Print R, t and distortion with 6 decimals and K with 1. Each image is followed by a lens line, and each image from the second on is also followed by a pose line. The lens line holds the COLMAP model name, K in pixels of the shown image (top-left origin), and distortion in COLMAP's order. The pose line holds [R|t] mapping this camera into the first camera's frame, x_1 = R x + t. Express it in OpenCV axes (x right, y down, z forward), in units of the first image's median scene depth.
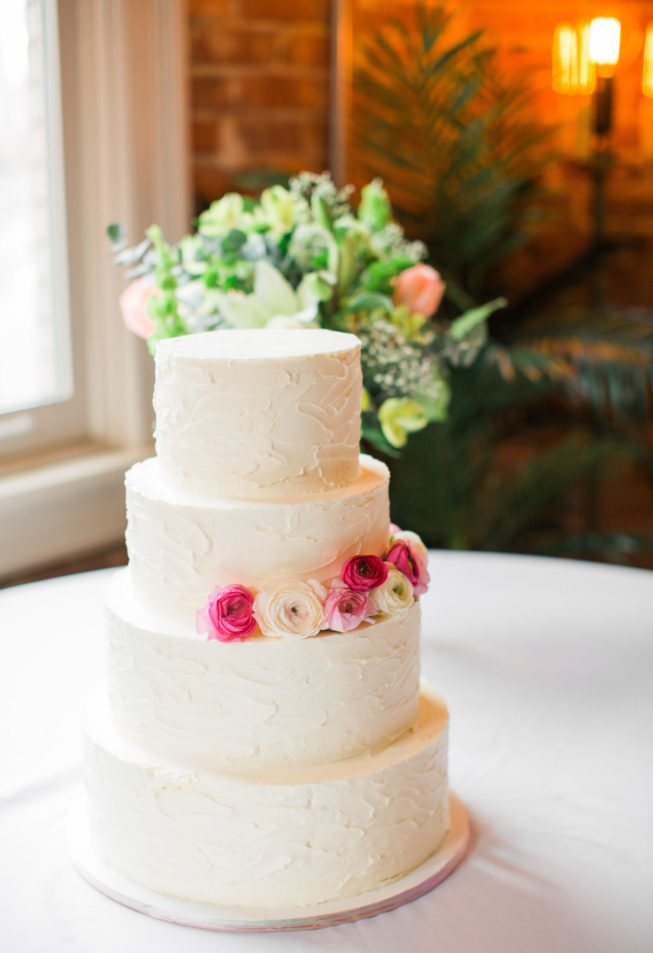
lens RADIAL K [[1445.7, 0, 326.3], [0, 1445.7, 478.6], [0, 0, 1]] dist [-0.129207, 0.000000]
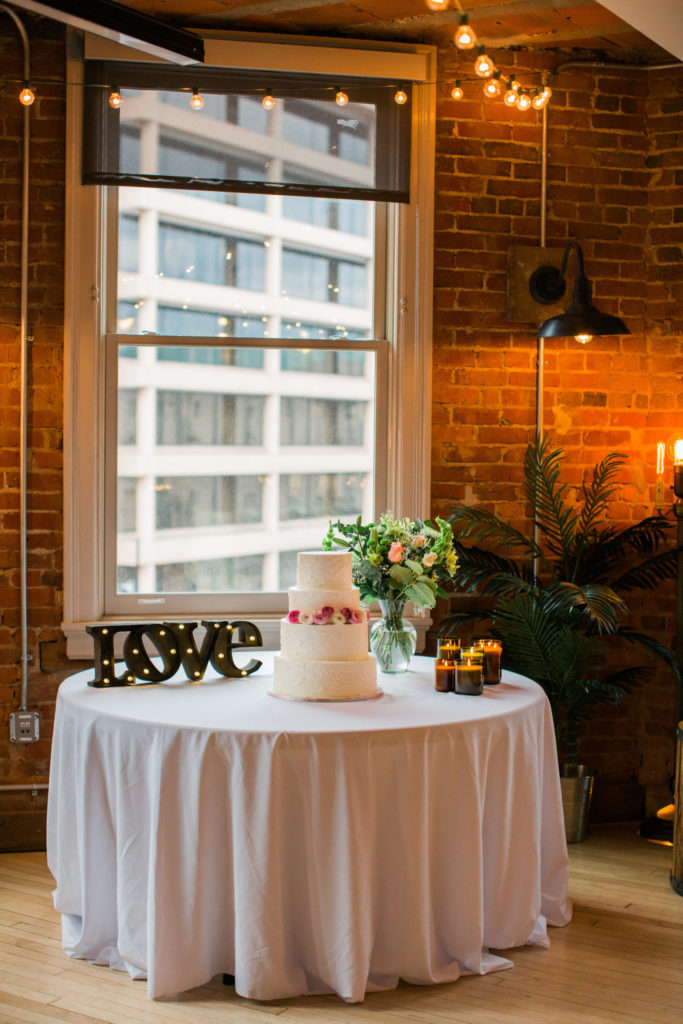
lens RADIAL K [[1671.1, 0, 341.5], [0, 1671.1, 512.0], [0, 0, 1]] dist [-0.195445, 0.000000]
pose [[0.859581, 0.040989, -0.509353, 2.307276], [-0.141661, 0.976824, -0.160457, 0.514960], [0.490971, 0.210081, 0.845466, -2.794617]]
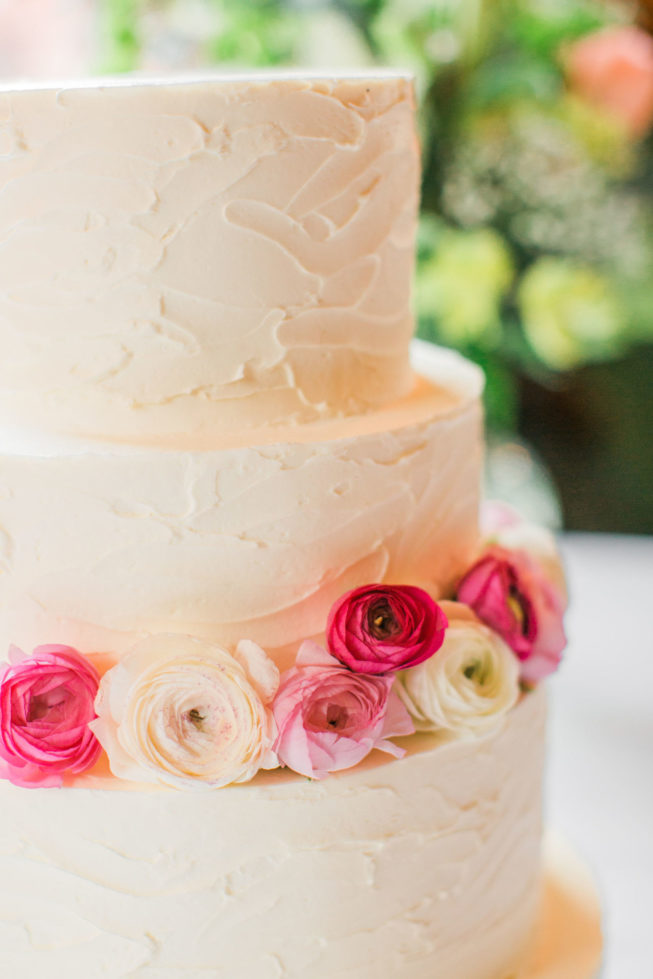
lens RADIAL K [[1597.6, 0, 327.0], [0, 1597.6, 486.9], [0, 0, 1]] dist [-0.195445, 0.000000]
pose [[0.986495, 0.033337, -0.160360, 0.080166], [-0.029516, 0.999222, 0.026150, 0.014714], [0.161107, -0.021063, 0.986712, 0.561474]]
